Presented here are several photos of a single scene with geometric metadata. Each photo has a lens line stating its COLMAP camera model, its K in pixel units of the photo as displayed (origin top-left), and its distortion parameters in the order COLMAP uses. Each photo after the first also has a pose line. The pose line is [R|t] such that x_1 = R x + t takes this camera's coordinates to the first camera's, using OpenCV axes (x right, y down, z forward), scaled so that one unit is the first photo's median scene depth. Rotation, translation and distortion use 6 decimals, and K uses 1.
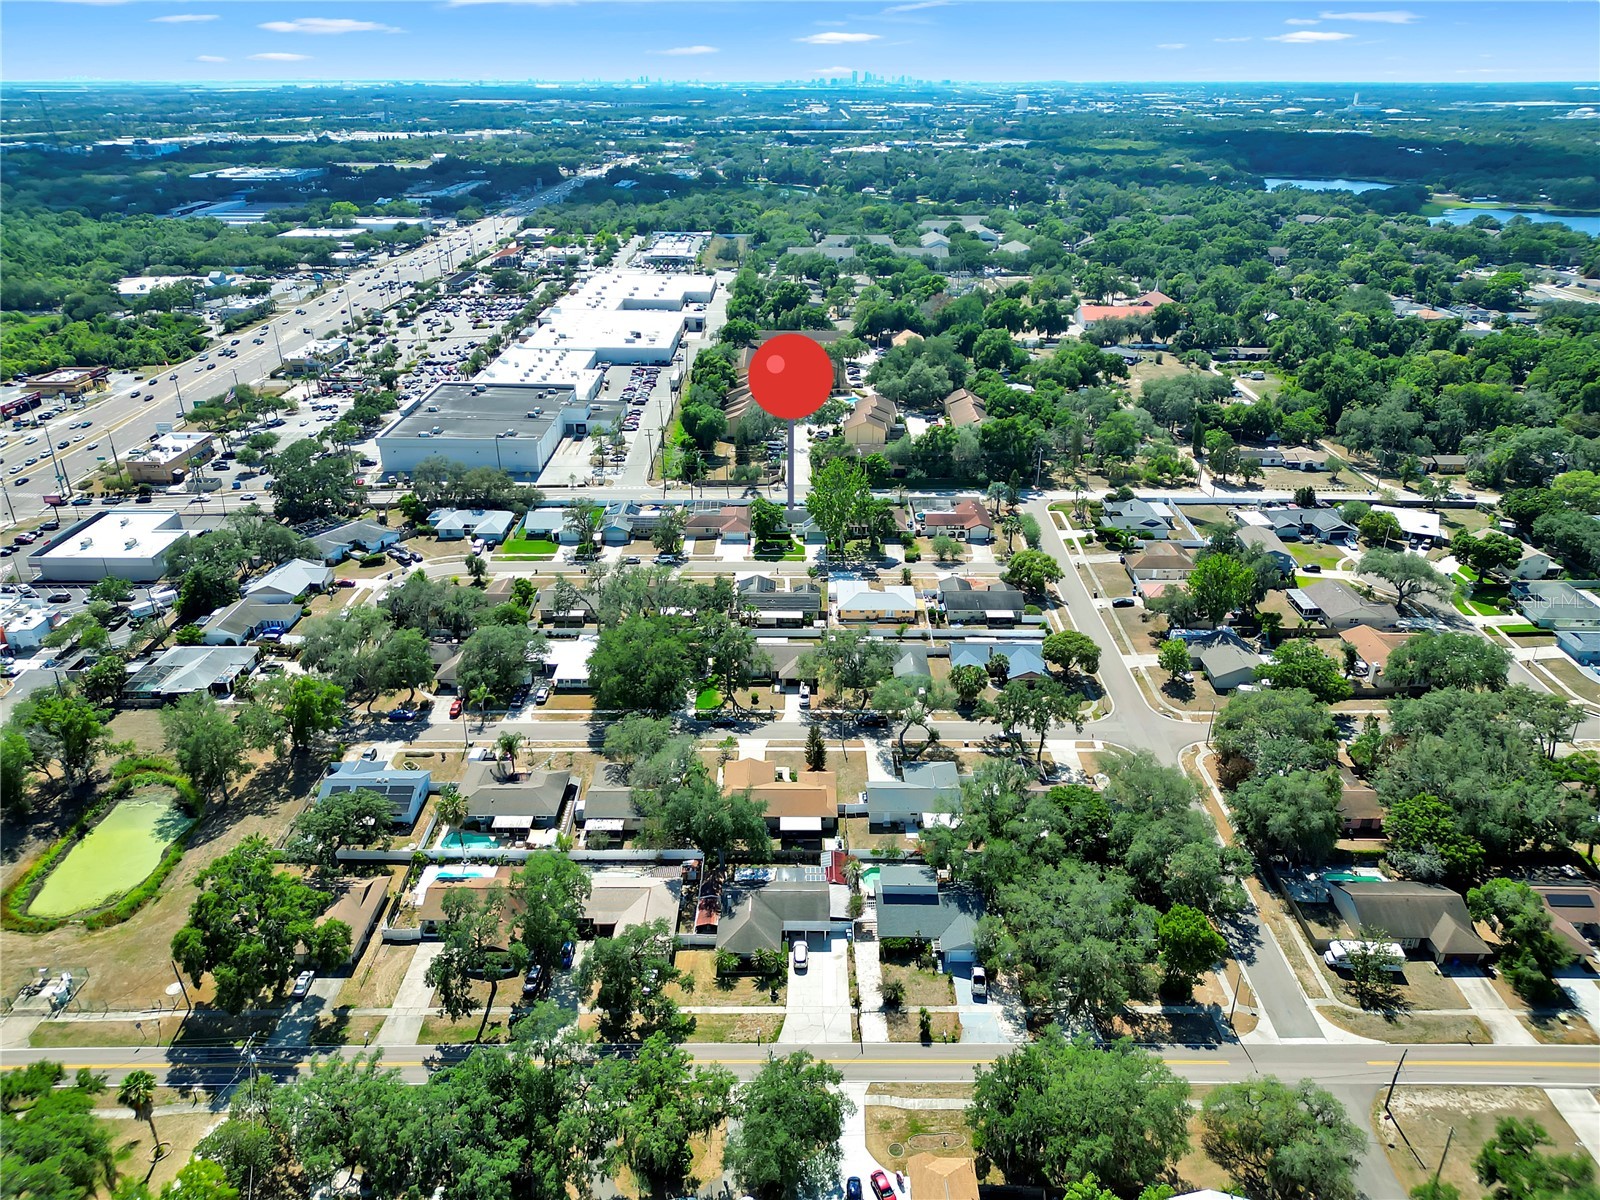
lens RADIAL K [[1120.7, 0, 804.5], [0, 1120.7, 600.9], [0, 0, 1]] dist [0.070140, -0.067773]
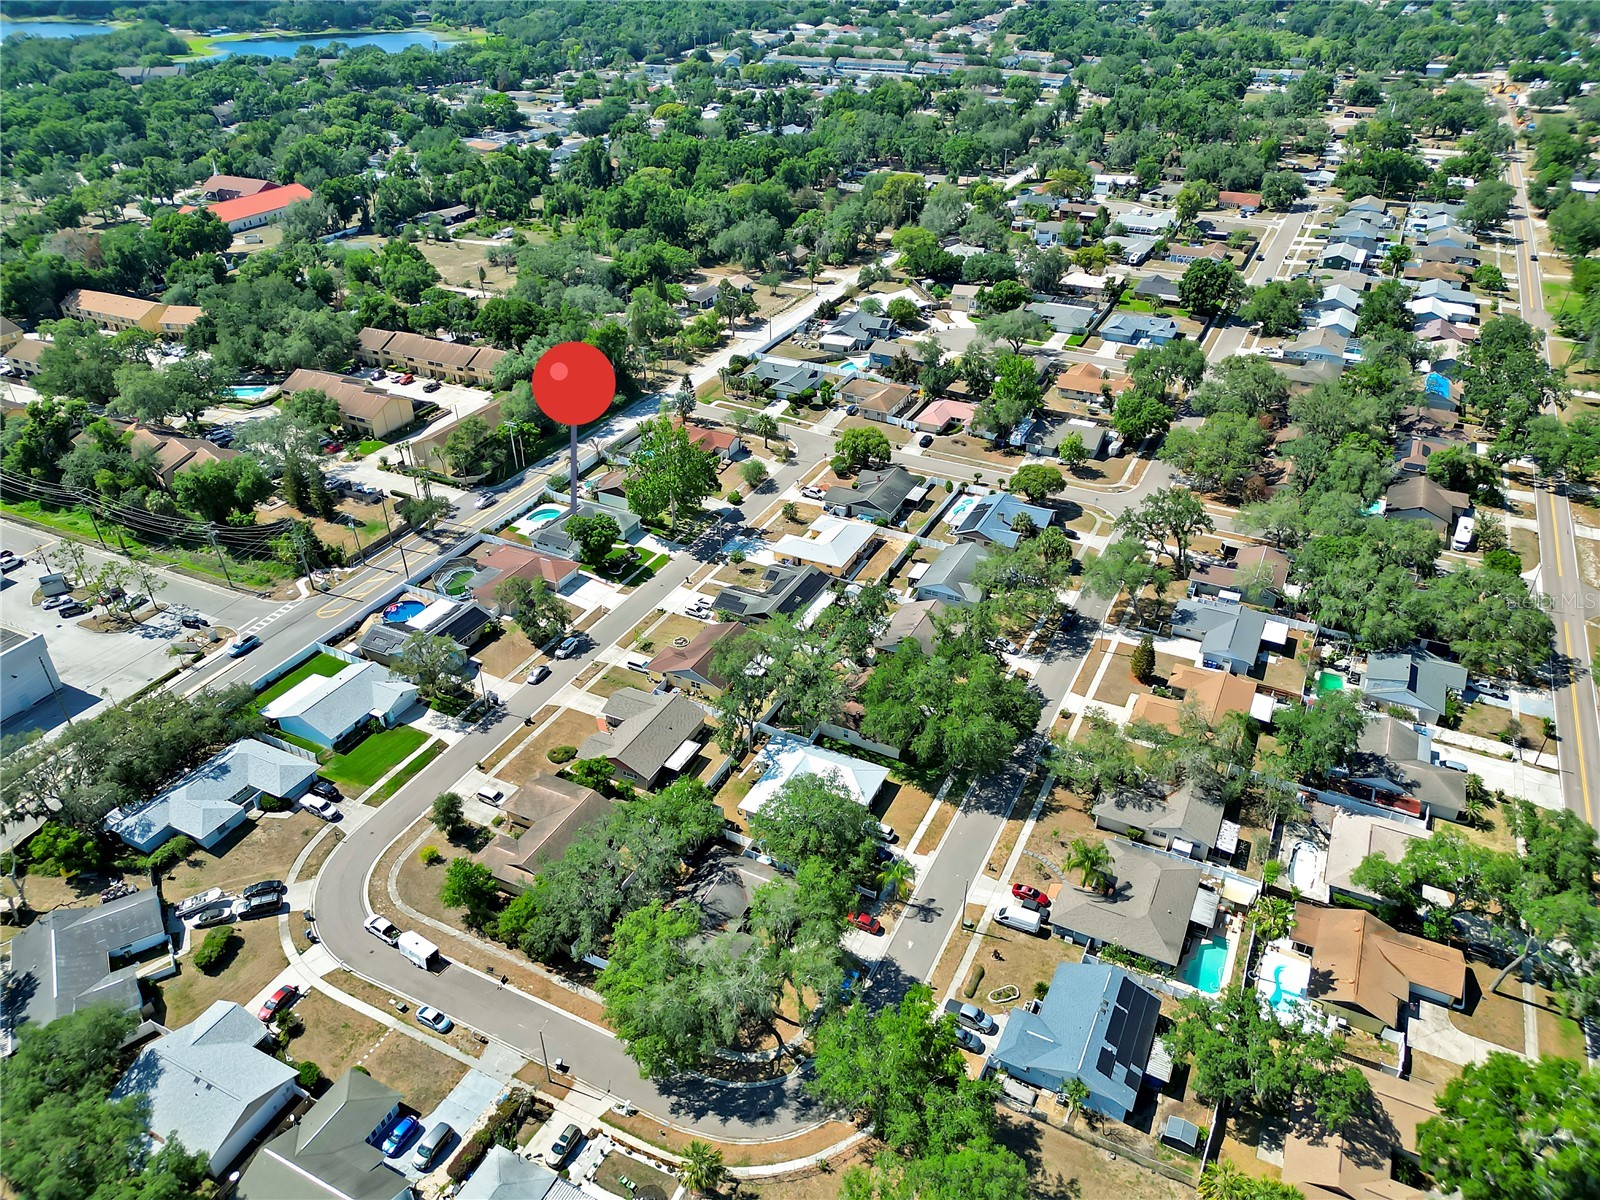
lens RADIAL K [[1120.7, 0, 804.5], [0, 1120.7, 600.9], [0, 0, 1]] dist [0.070140, -0.067773]
pose [[0.447406, -0.483060, 0.752649, -0.542391], [0.388031, 0.863089, 0.323279, -0.219143], [-0.805766, 0.147414, 0.573593, 0.463213]]
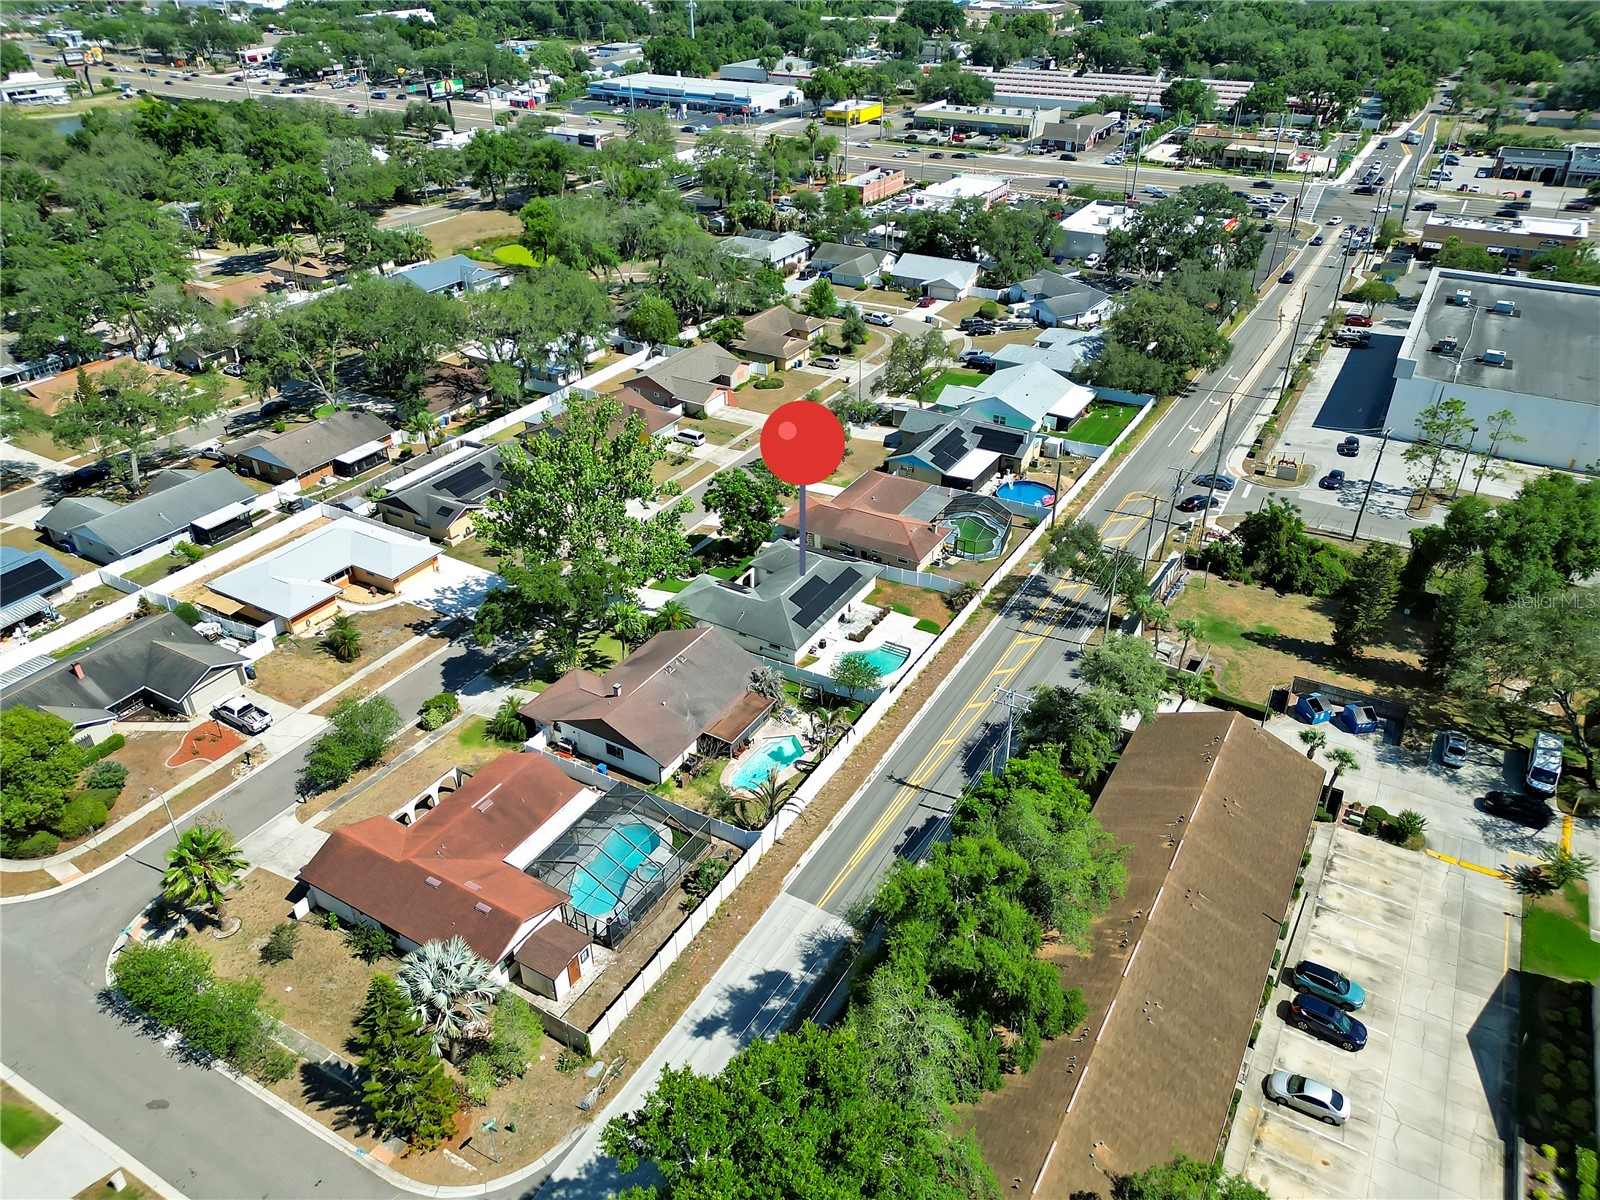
lens RADIAL K [[1120.7, 0, 804.5], [0, 1120.7, 600.9], [0, 0, 1]] dist [0.070140, -0.067773]
pose [[-0.511015, 0.450183, -0.732256, 0.273537], [-0.362783, 0.659339, 0.658528, -0.328903], [0.779263, 0.602168, -0.173614, 1.093848]]
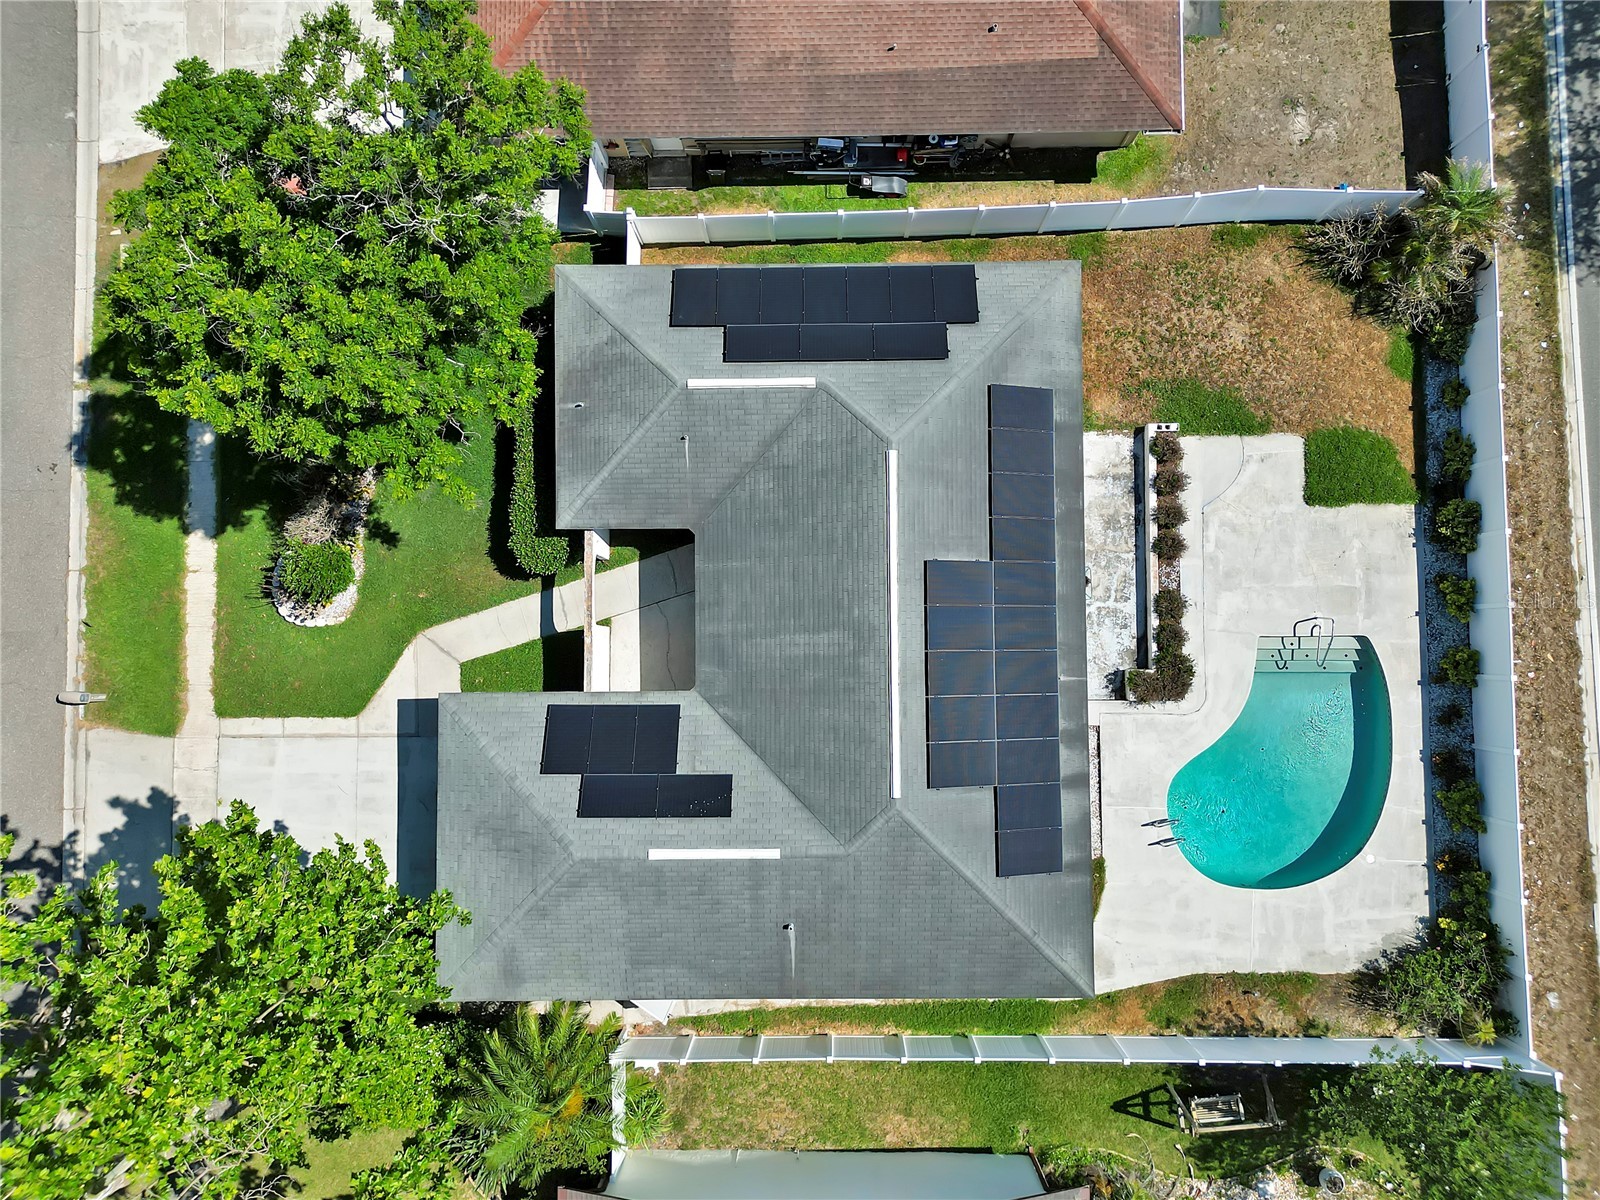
lens RADIAL K [[1145.3, 0, 800.0], [0, 1145.3, 600.0], [0, 0, 1]] dist [0.059852, -0.057720]
pose [[0.001971, 0.998647, -0.051955, -0.004919], [-0.413608, 0.048117, 0.909183, -0.160676], [0.910453, 0.019697, 0.413143, 0.979402]]
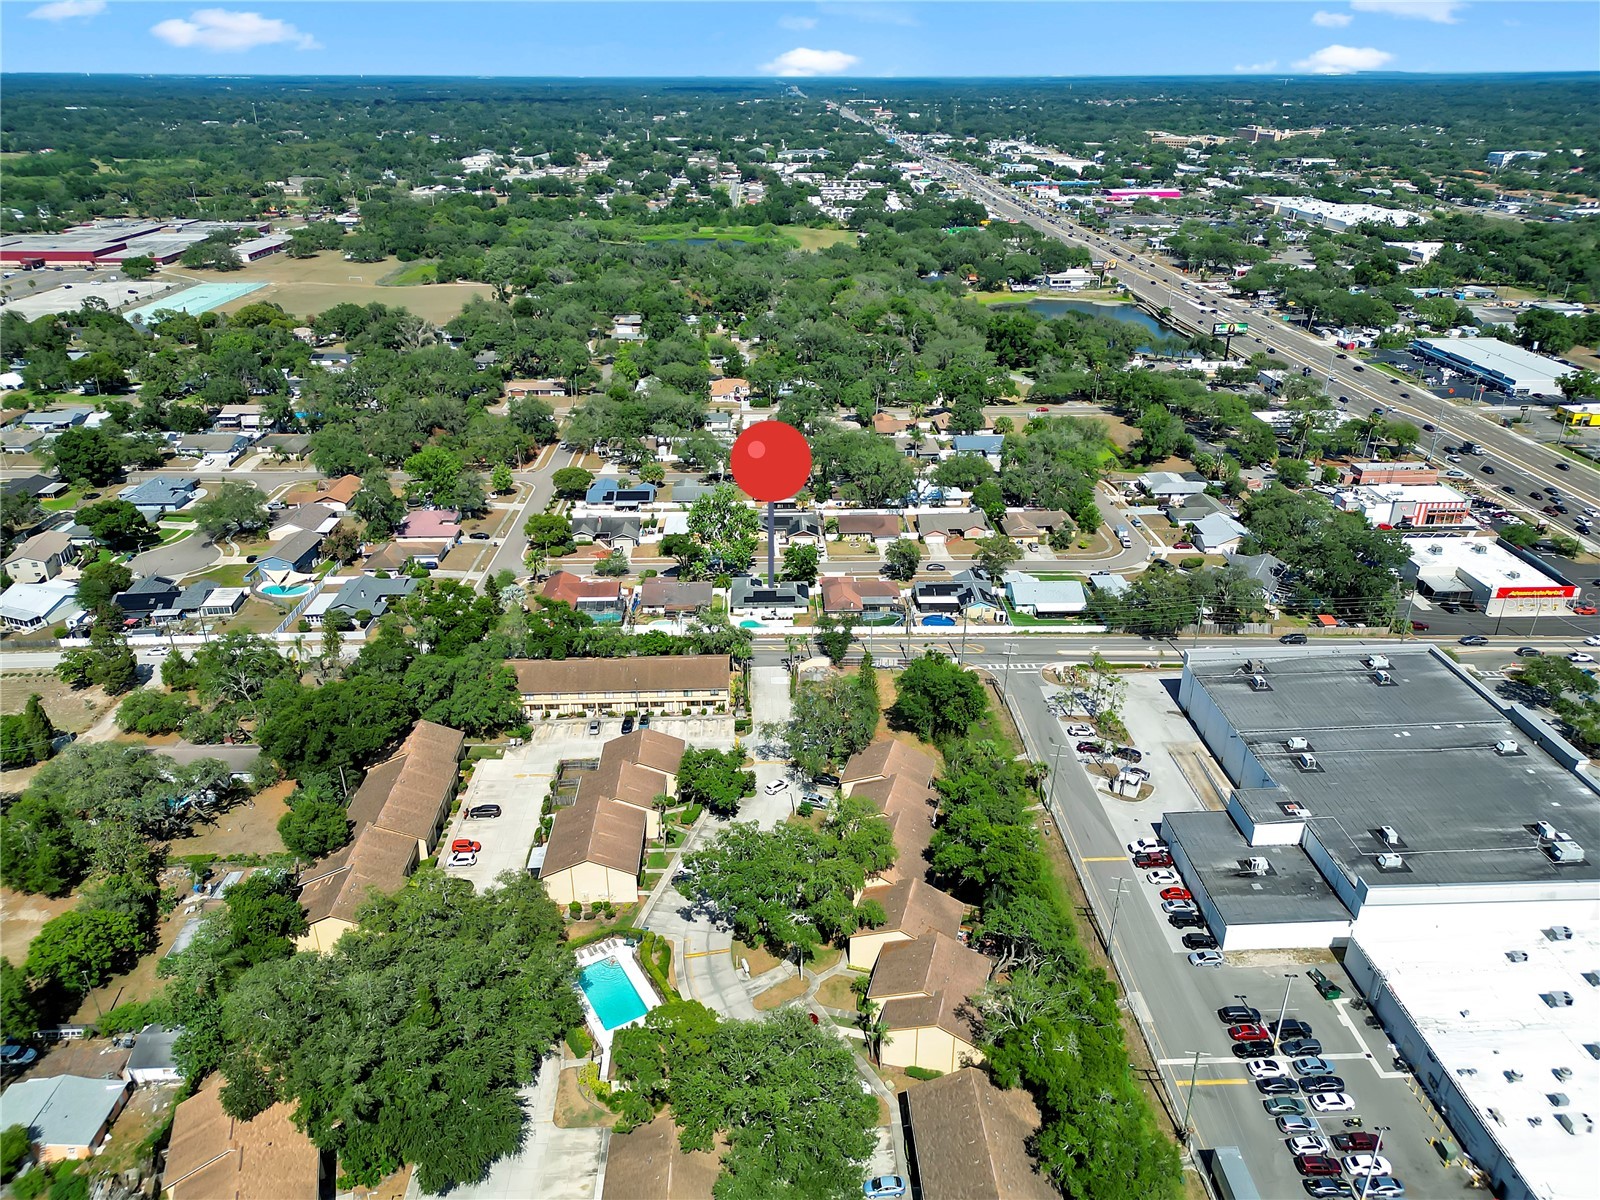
lens RADIAL K [[1120.7, 0, 804.5], [0, 1120.7, 600.9], [0, 0, 1]] dist [0.070140, -0.067773]
pose [[-0.999427, 0.009057, -0.032611, -0.006085], [-0.019215, 0.641356, 0.767003, -0.737039], [0.027862, 0.767190, -0.640815, 1.580949]]
